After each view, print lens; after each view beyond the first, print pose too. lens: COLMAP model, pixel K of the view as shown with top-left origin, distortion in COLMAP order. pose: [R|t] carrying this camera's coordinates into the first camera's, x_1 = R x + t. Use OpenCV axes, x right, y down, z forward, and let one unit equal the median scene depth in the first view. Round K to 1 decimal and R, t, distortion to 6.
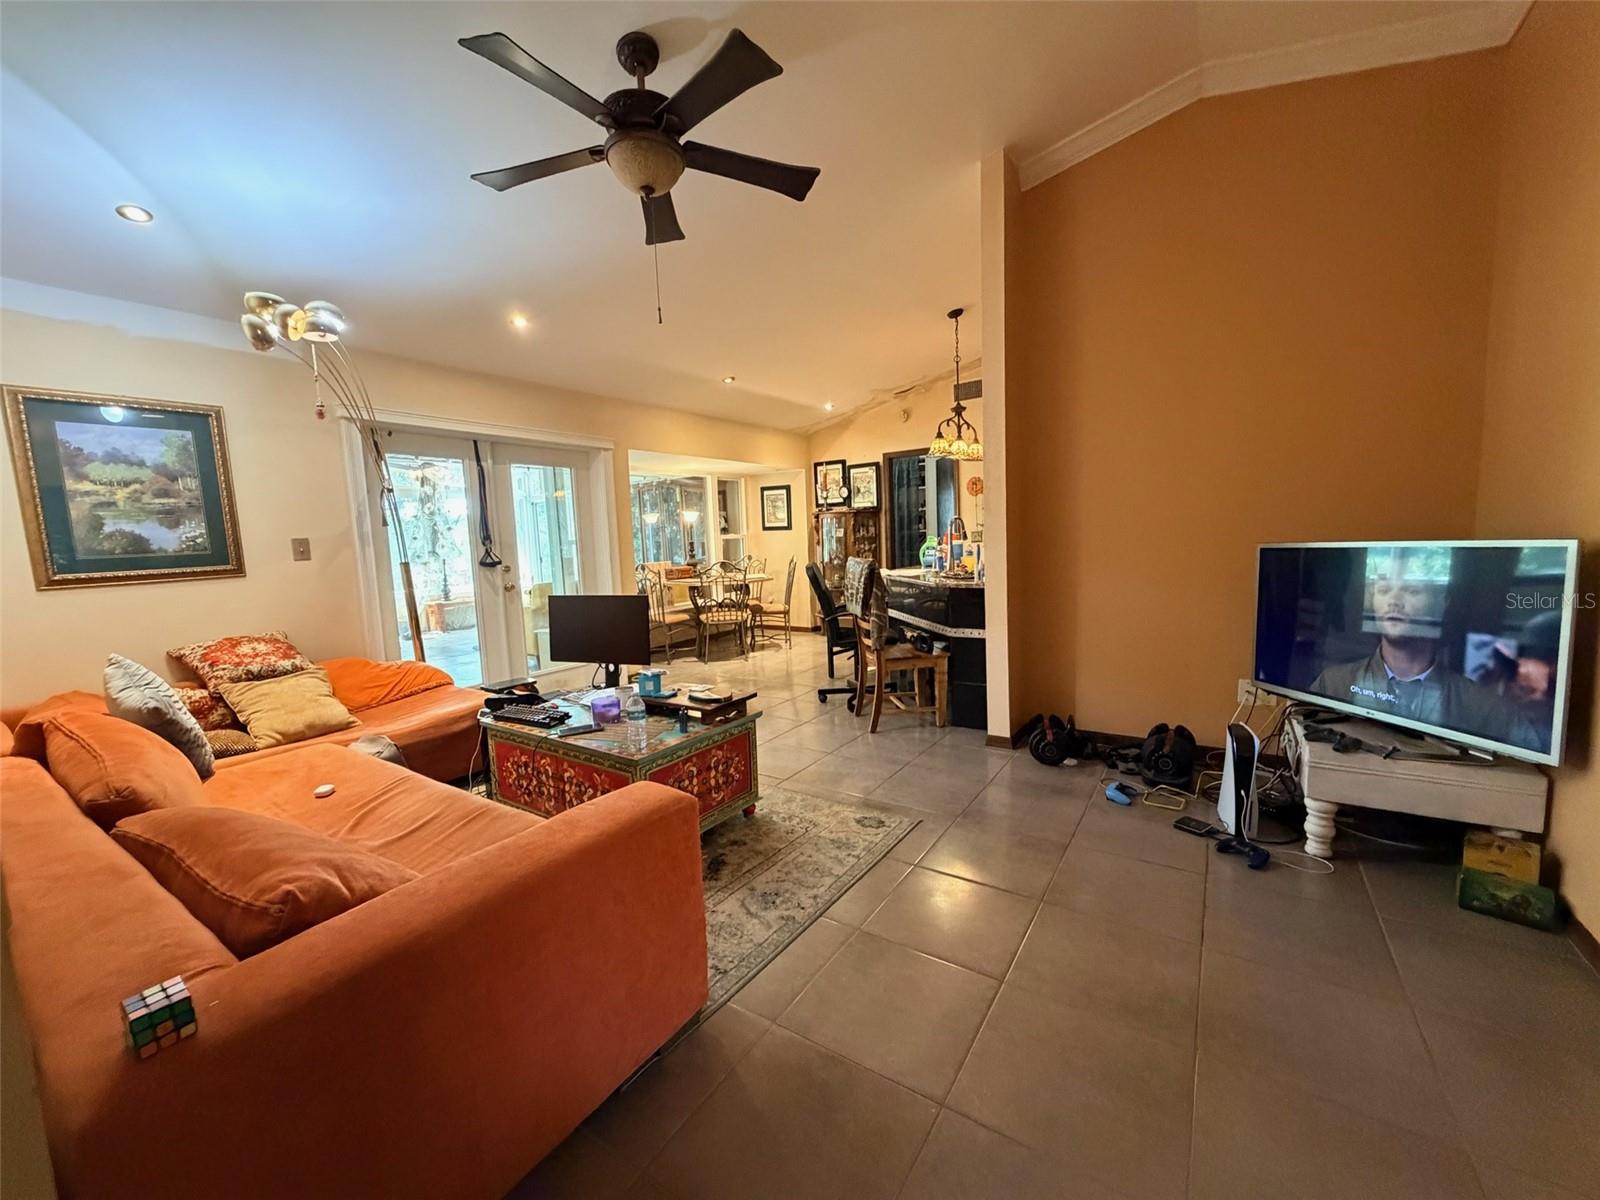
lens RADIAL K [[637.9, 0, 796.2], [0, 637.9, 603.7], [0, 0, 1]] dist [0.009877, -0.000094]
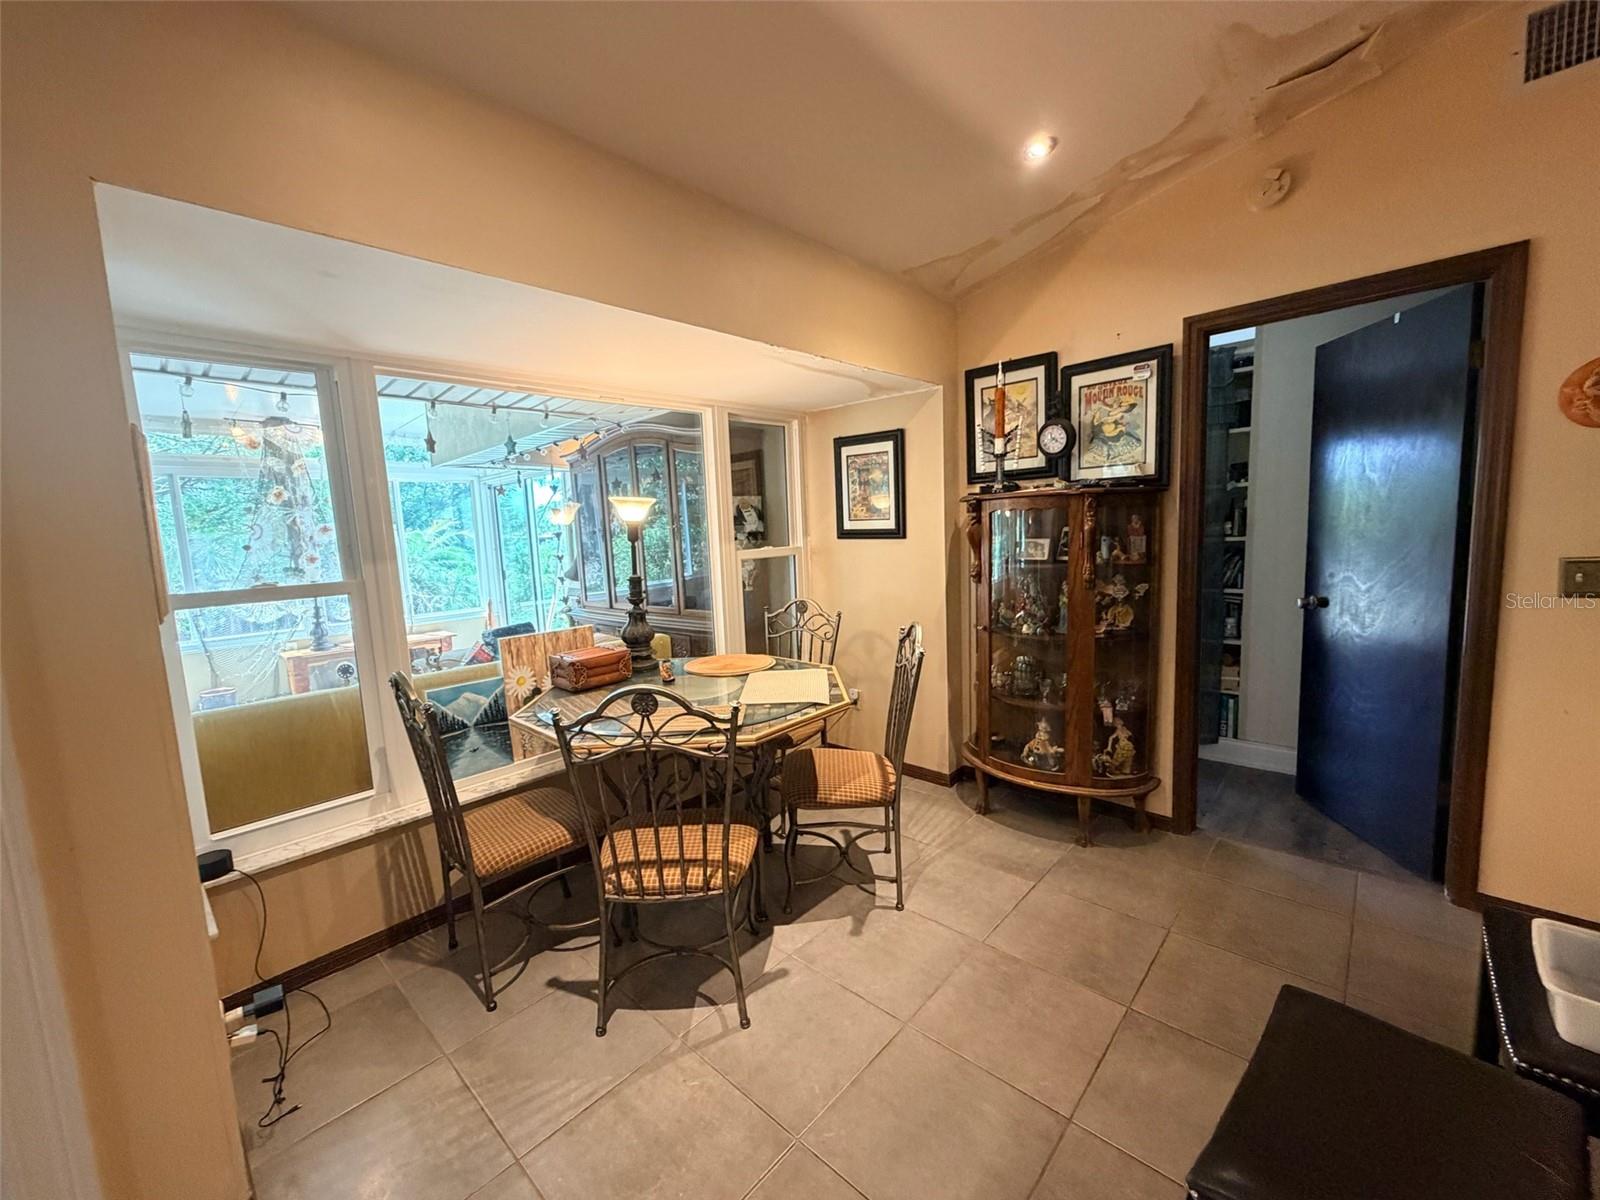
lens RADIAL K [[637.9, 0, 799.8], [0, 637.9, 596.8], [0, 0, 1]] dist [0.009877, -0.000094]
pose [[0.987777, 0.013736, -0.155264, -0.010918], [-0.011807, 0.999841, 0.013339, -0.086724], [0.155423, -0.011343, 0.987783, 0.608943]]
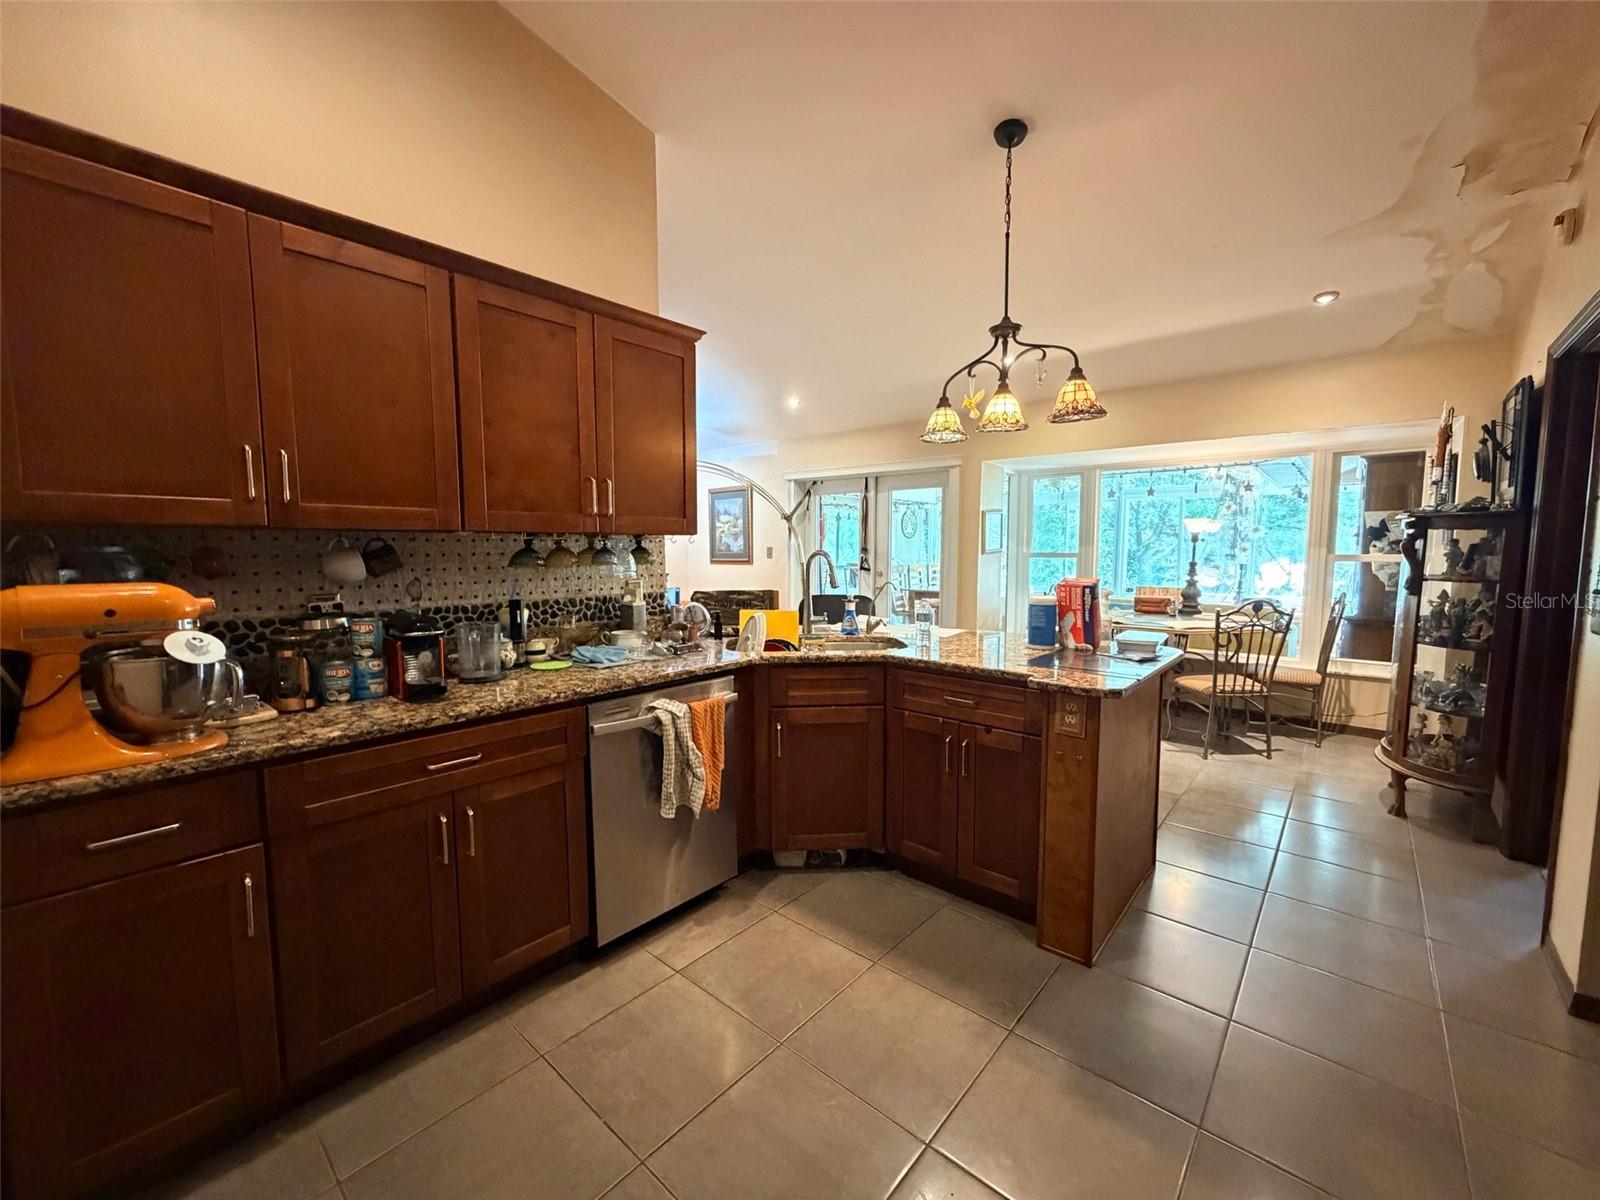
lens RADIAL K [[637.9, 0, 806.5], [0, 637.9, 601.1], [0, 0, 1]] dist [0.009877, -0.000094]
pose [[-0.124445, 0.125146, -0.984303, 0.540139], [-0.099812, 0.985403, 0.137905, -0.103122], [0.987194, 0.115407, -0.110137, 0.635570]]
